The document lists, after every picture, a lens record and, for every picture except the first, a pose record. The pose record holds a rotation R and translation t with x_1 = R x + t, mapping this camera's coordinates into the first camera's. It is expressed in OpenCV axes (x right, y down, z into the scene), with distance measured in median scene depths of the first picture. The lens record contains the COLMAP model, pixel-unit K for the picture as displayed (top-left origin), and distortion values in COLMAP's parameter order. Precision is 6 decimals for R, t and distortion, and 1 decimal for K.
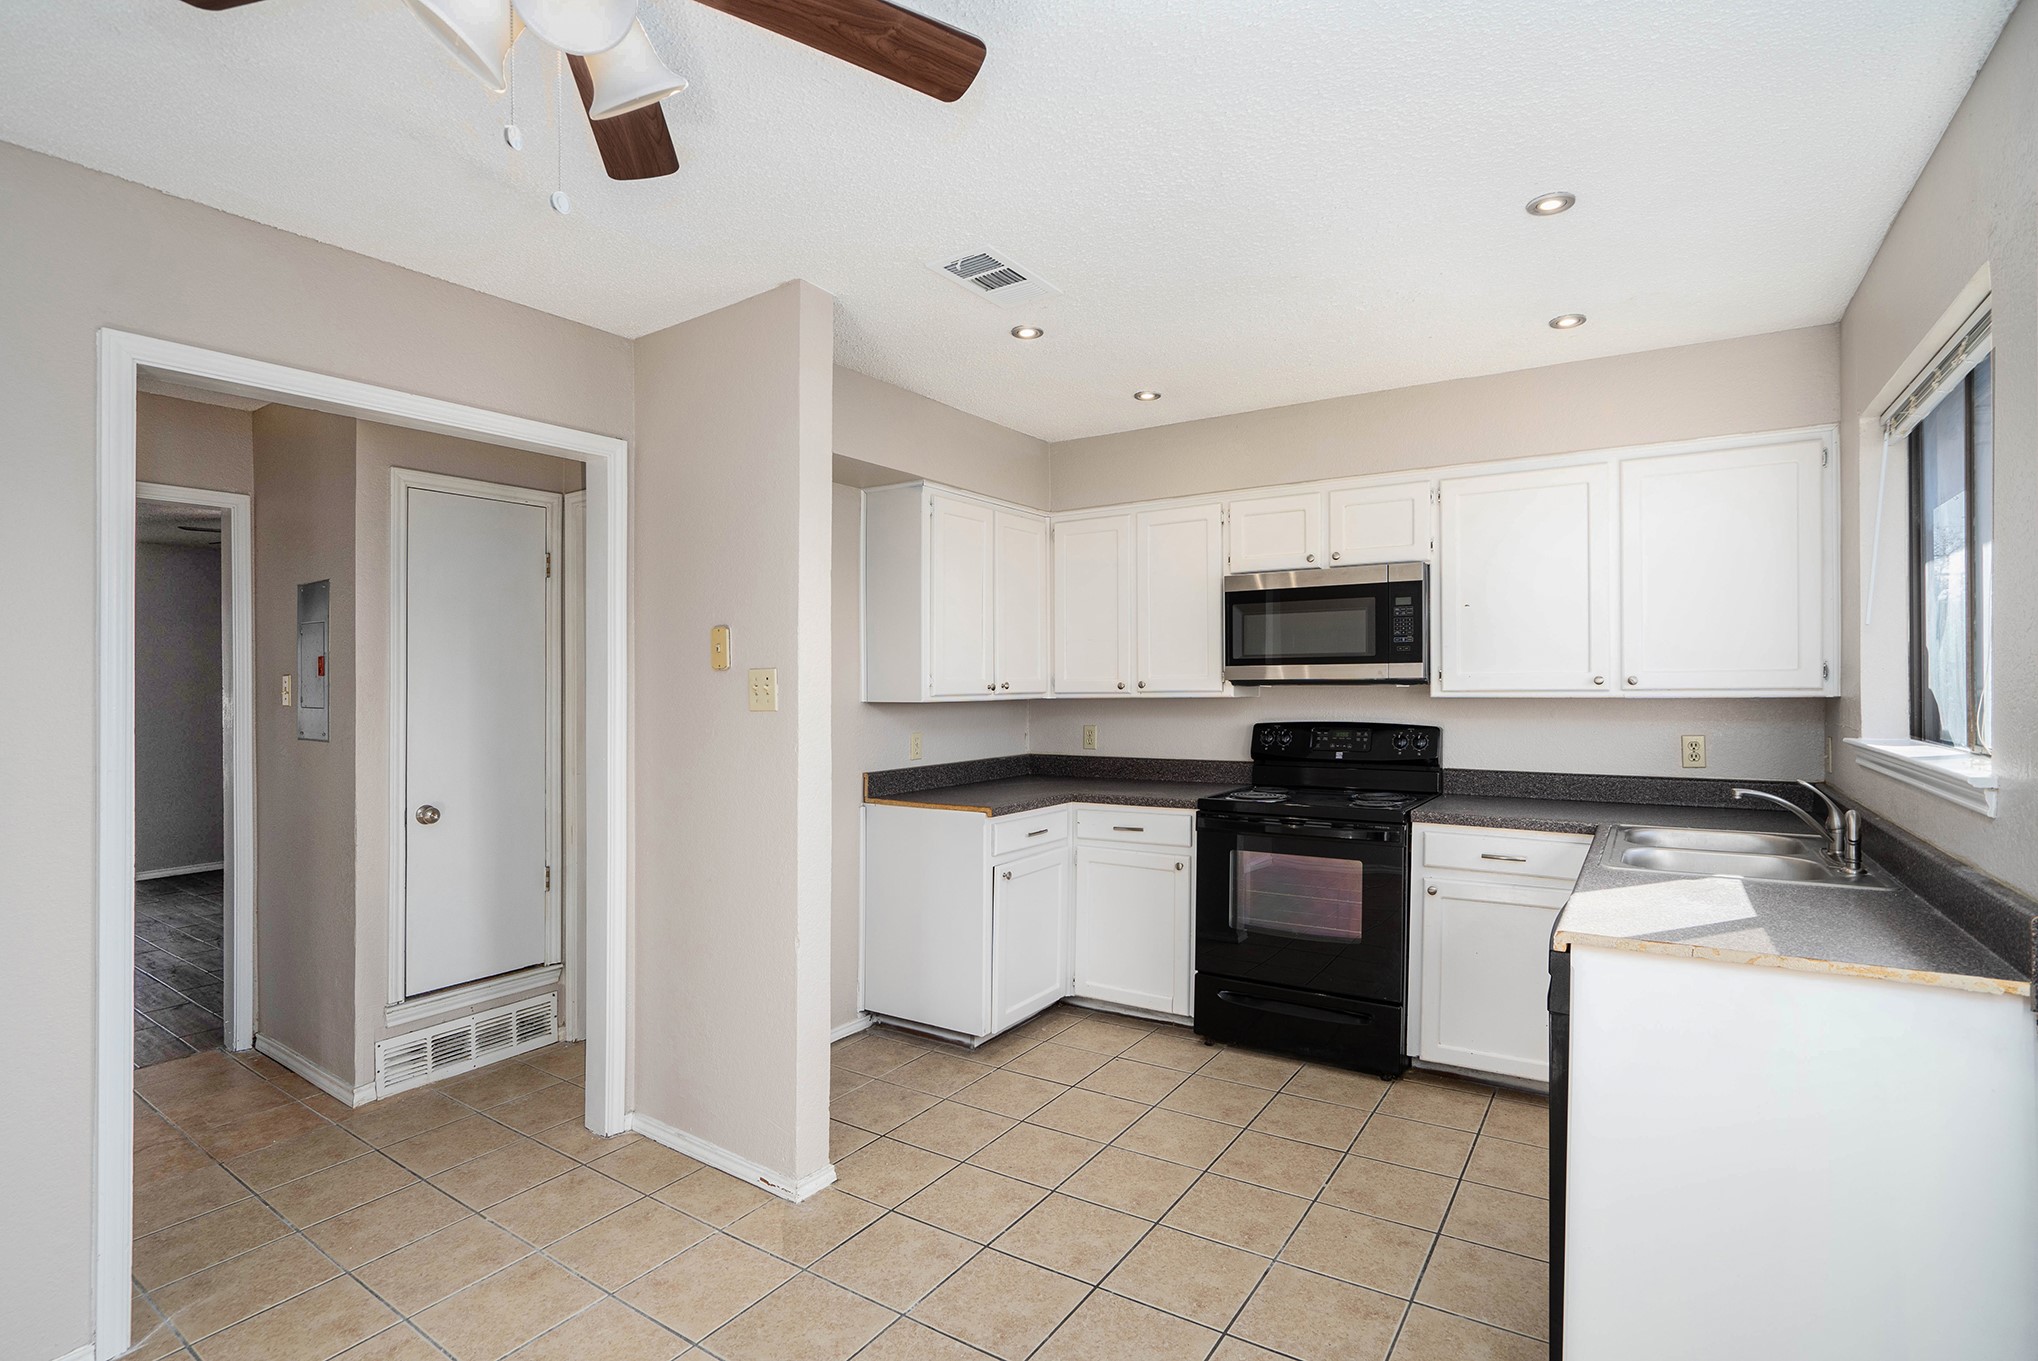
lens RADIAL K [[956.0, 0, 1033.0], [0, 956.0, 682.1], [0, 0, 1]] dist [-0.033476, 0.010438]
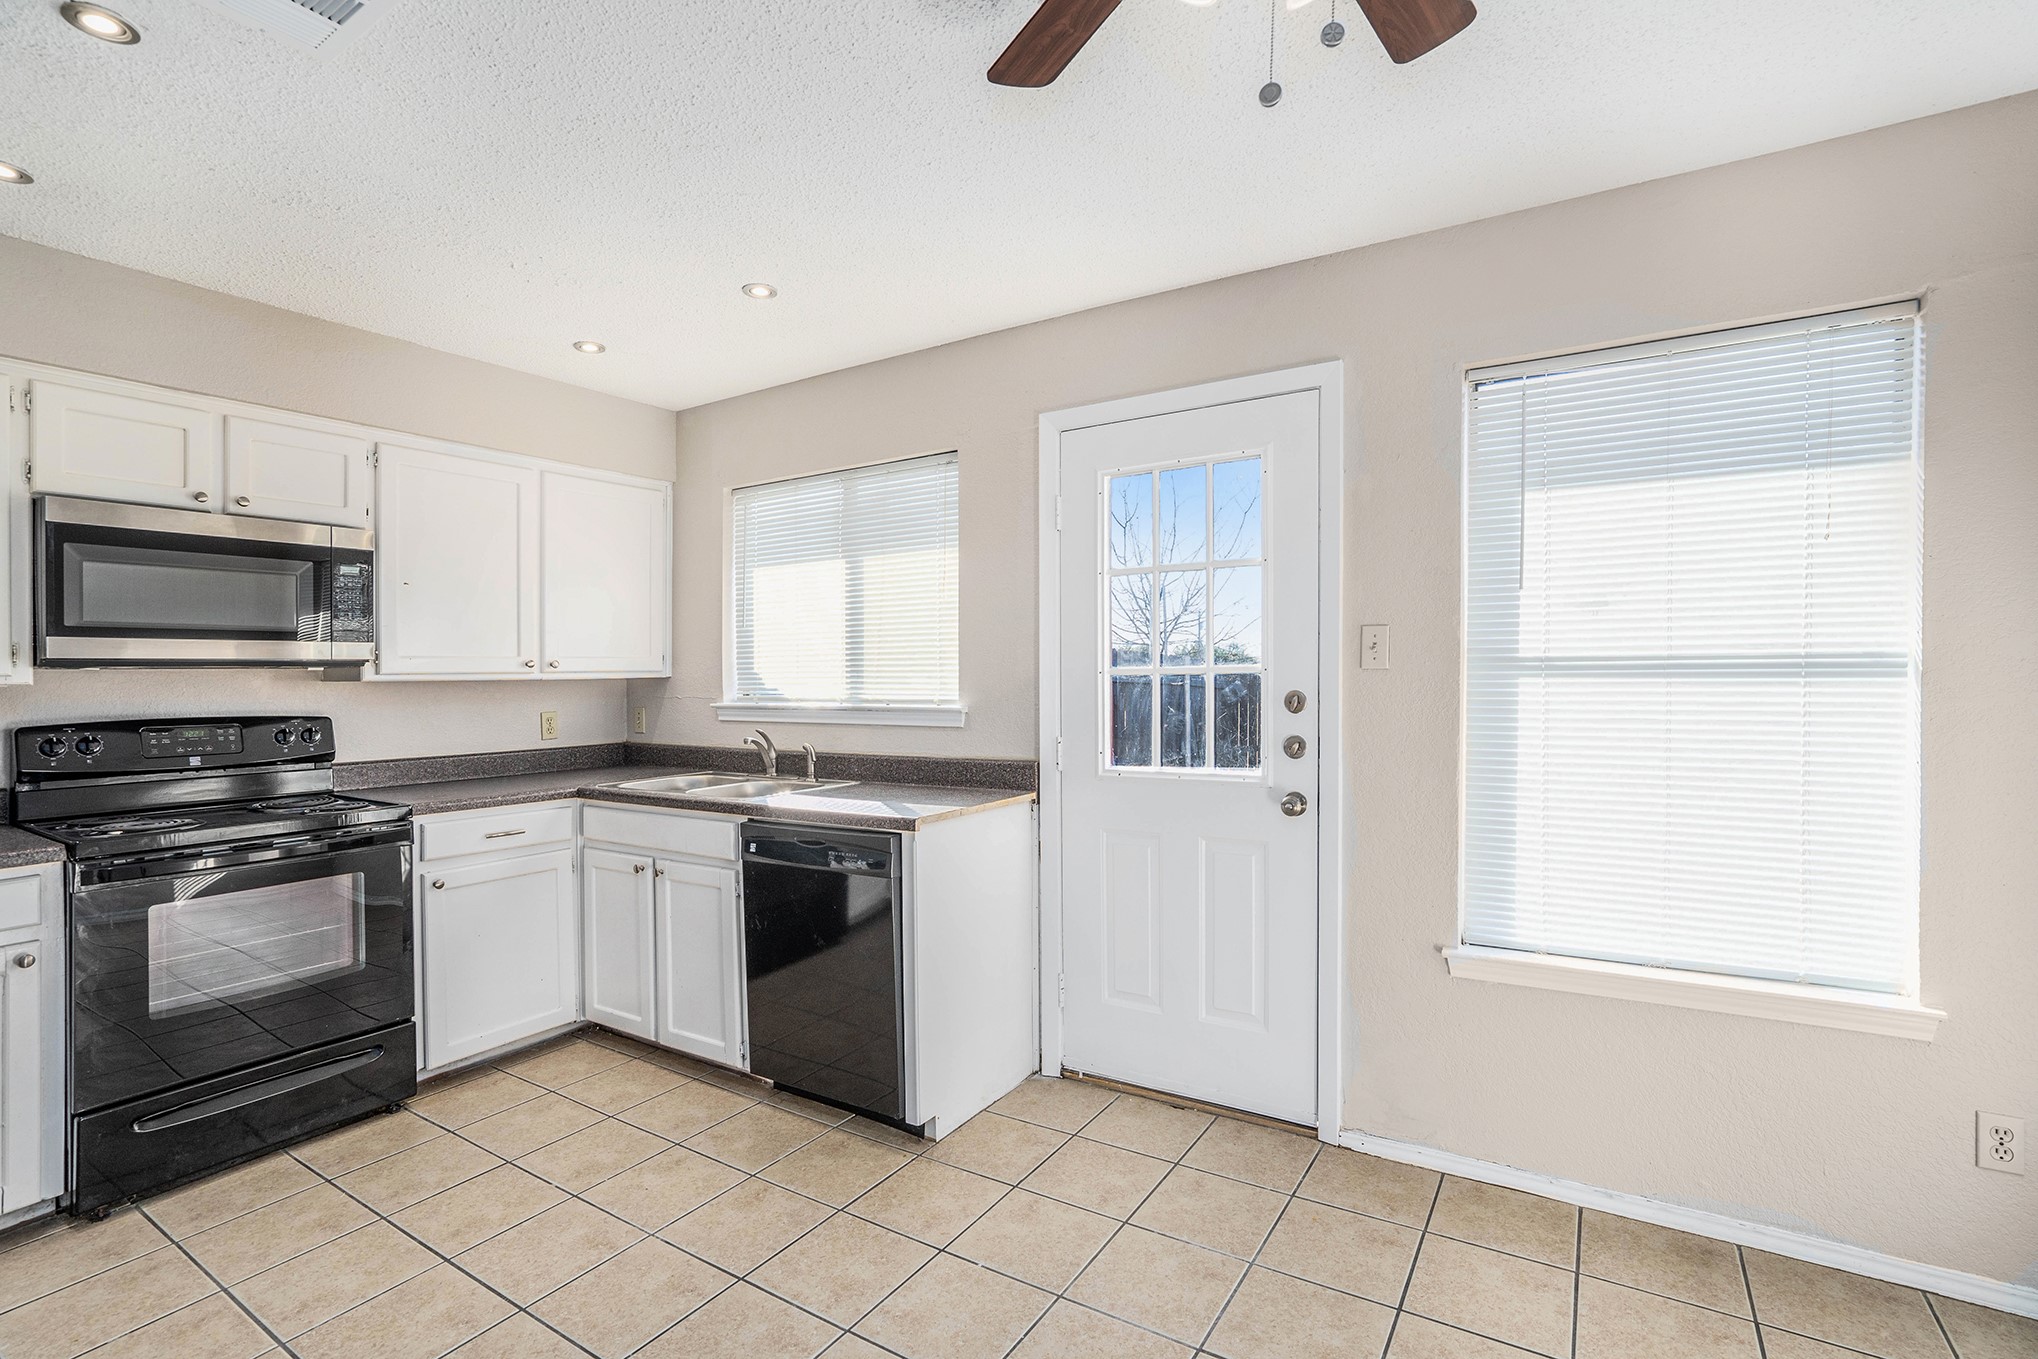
lens RADIAL K [[956.0, 0, 1027.3], [0, 956.0, 693.9], [0, 0, 1]] dist [-0.033476, 0.010438]
pose [[-0.015054, -0.019467, 0.999697, -0.439536], [-0.000940, 0.999810, 0.019455, 0.008927], [-0.999886, -0.000647, -0.015069, 0.362231]]
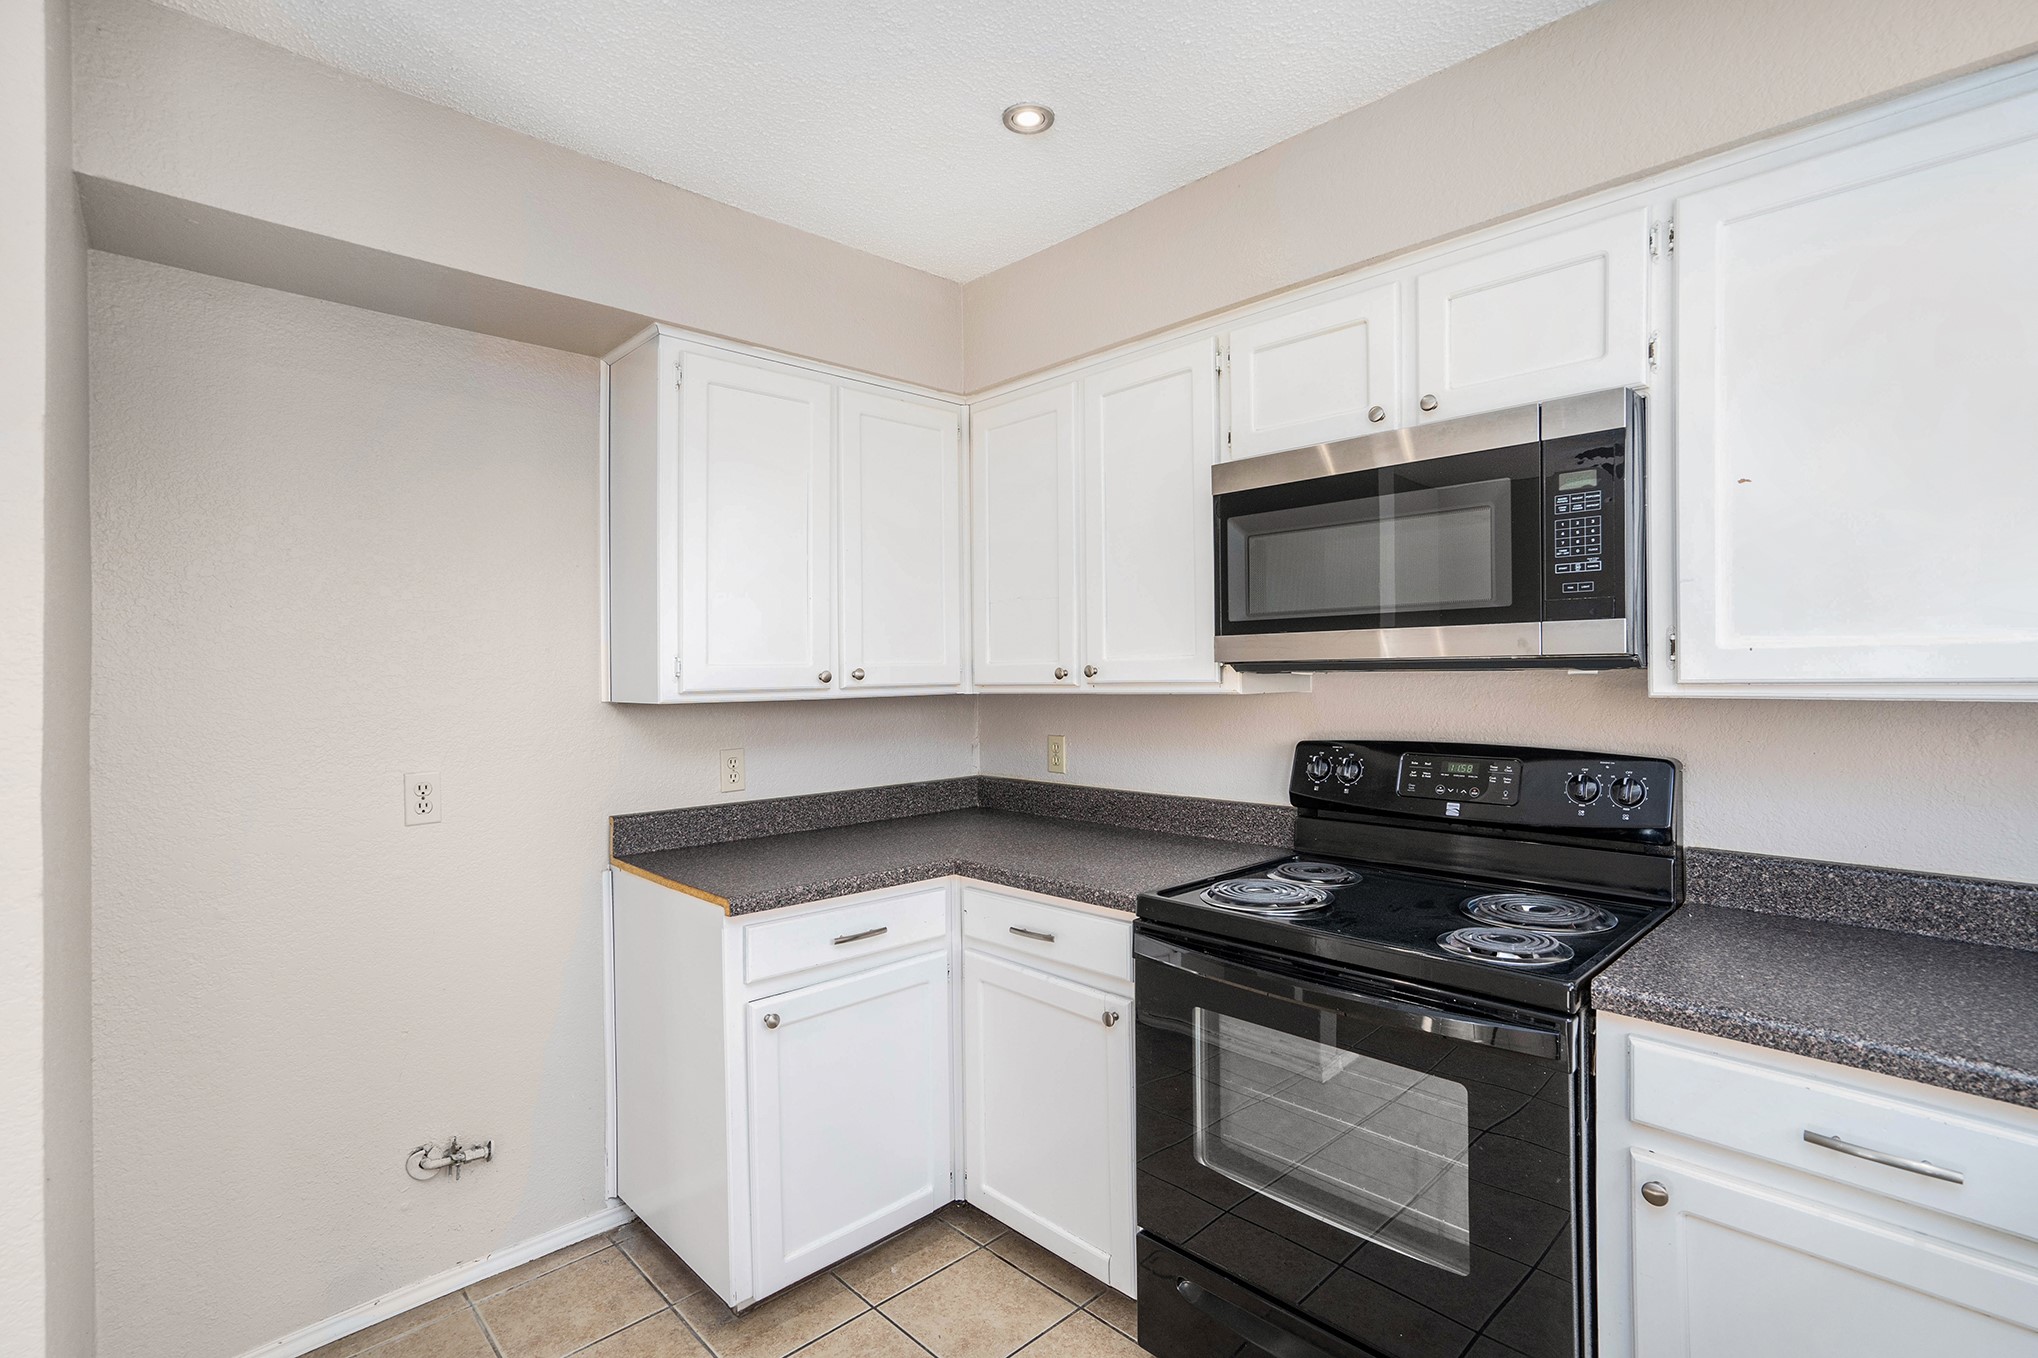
lens RADIAL K [[956.0, 0, 978.7], [0, 956.0, 665.3], [0, 0, 1]] dist [-0.033476, 0.010438]
pose [[0.970118, -0.006615, -0.242544, 0.205244], [0.005750, 0.999974, -0.004272, 0.001297], [0.242566, 0.002750, 0.970131, 0.462464]]
